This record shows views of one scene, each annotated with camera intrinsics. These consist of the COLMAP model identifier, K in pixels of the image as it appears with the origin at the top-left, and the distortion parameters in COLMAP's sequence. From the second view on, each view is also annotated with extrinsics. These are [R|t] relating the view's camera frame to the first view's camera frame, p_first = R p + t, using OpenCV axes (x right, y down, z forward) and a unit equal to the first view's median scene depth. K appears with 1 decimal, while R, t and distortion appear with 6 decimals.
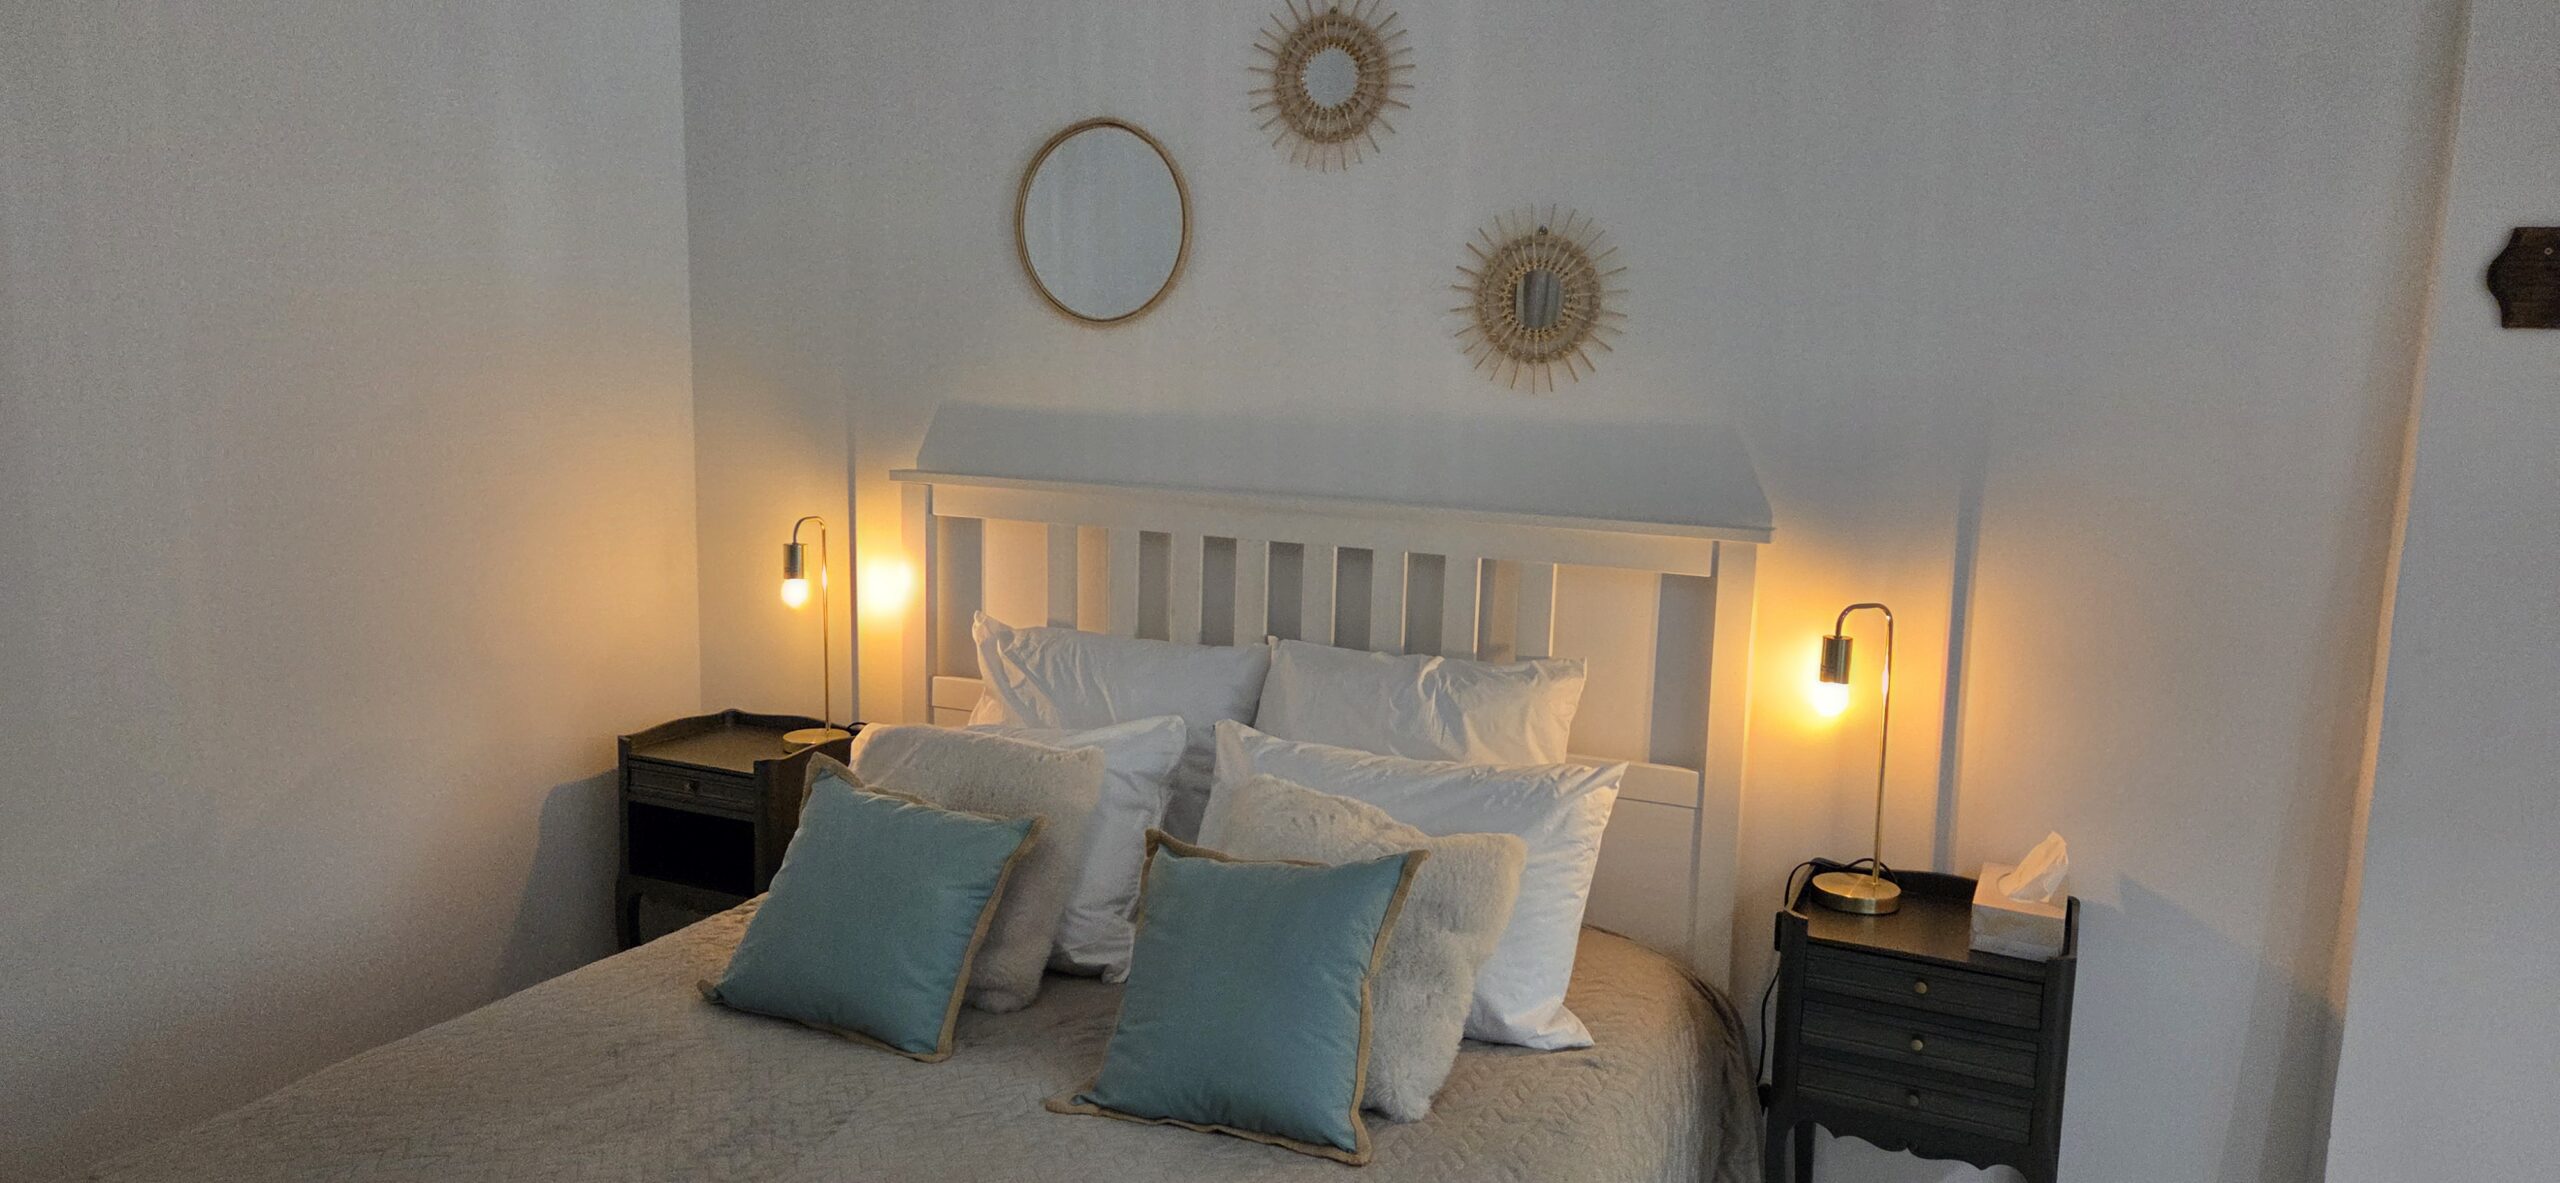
lens RADIAL K [[1713.3, 0, 1297.9], [0, 1713.3, 594.1], [0, 0, 1]] dist [0.081474, -0.065683]
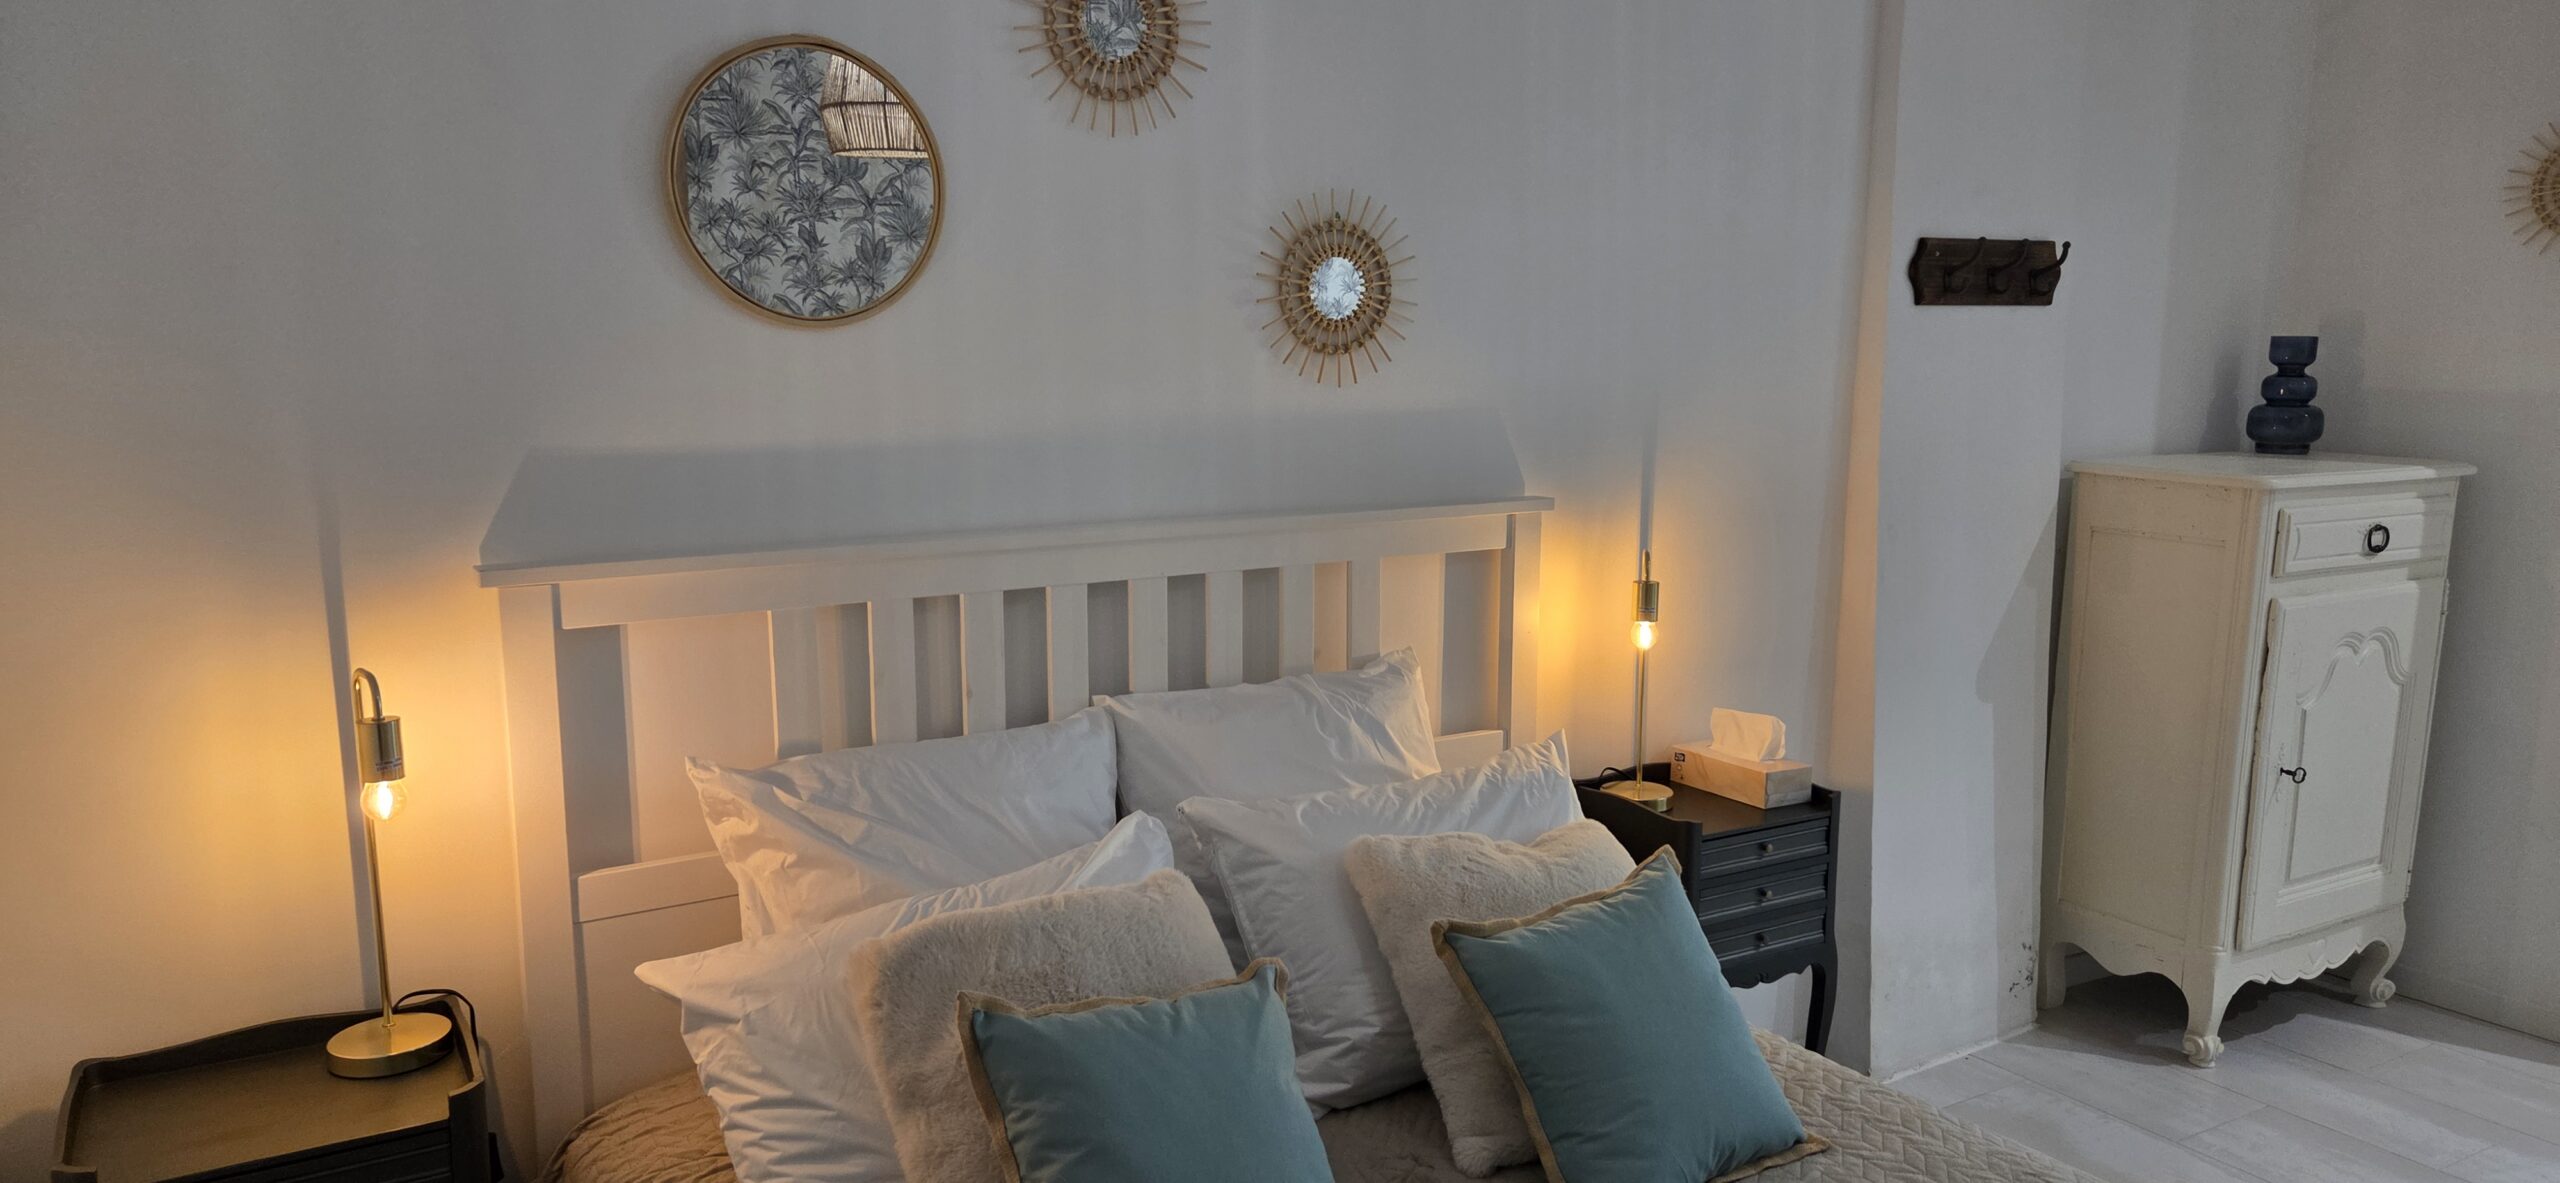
lens RADIAL K [[1708.8, 0, 1280.0], [0, 1708.8, 603.3], [0, 0, 1]] dist [0.078315, -0.067364]
pose [[0.564402, -0.160740, 0.809699, -0.679883], [0.136491, 0.985530, 0.100504, -0.098341], [-0.814138, 0.053792, 0.578175, 0.480819]]
